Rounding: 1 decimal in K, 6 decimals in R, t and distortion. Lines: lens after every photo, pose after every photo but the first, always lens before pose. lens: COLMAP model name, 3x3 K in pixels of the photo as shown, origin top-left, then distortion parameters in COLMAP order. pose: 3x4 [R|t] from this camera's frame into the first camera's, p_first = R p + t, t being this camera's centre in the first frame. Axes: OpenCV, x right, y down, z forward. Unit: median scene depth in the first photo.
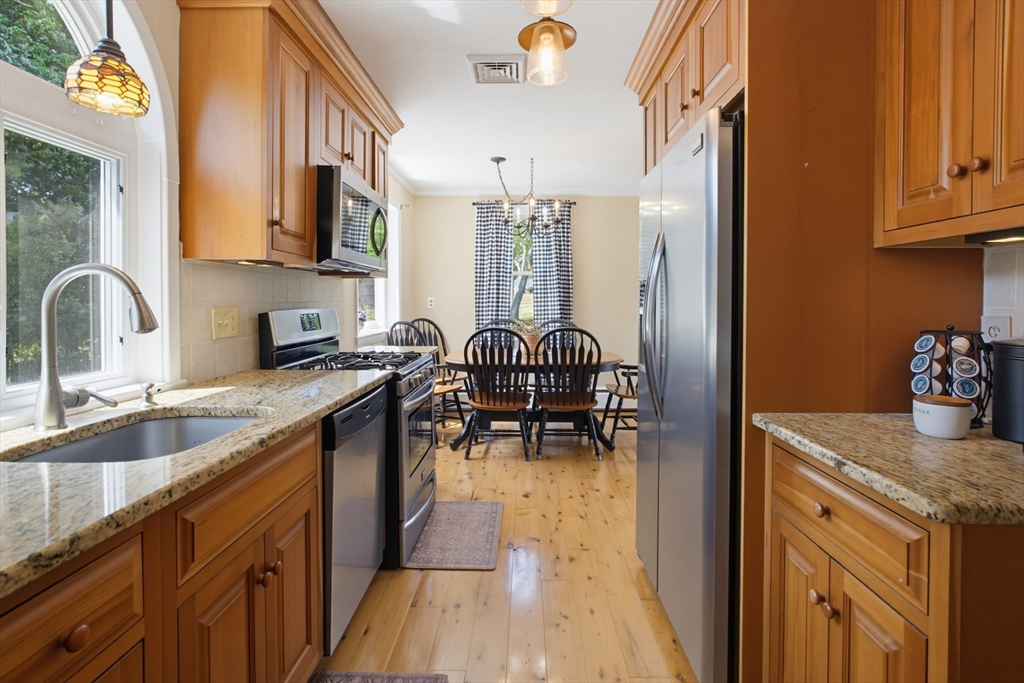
lens RADIAL K [[498.7, 0, 514.7], [0, 498.7, 305.8], [0, 0, 1]] dist [-0.030274, 0.015929]
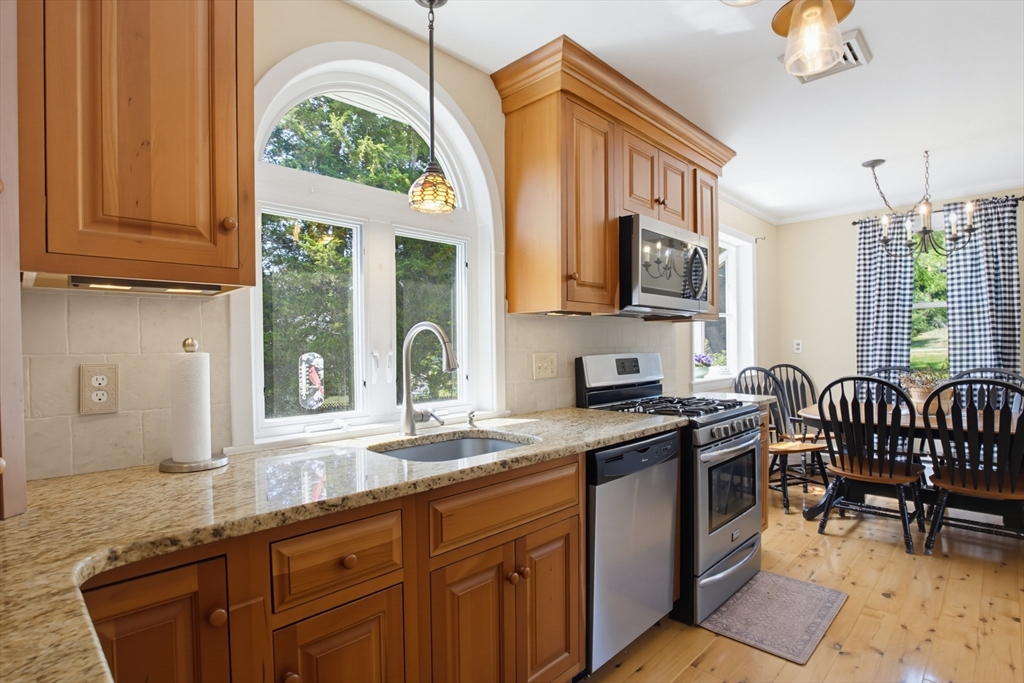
lens RADIAL K [[513.4, 0, 512.1], [0, 513.4, 354.8], [0, 0, 1]] dist [-0.029483, 0.002333]
pose [[0.729131, -0.000208, -0.684374, 0.169486], [0.006345, 0.999959, 0.006457, 0.000289], [0.684344, -0.009051, 0.729103, 0.045143]]
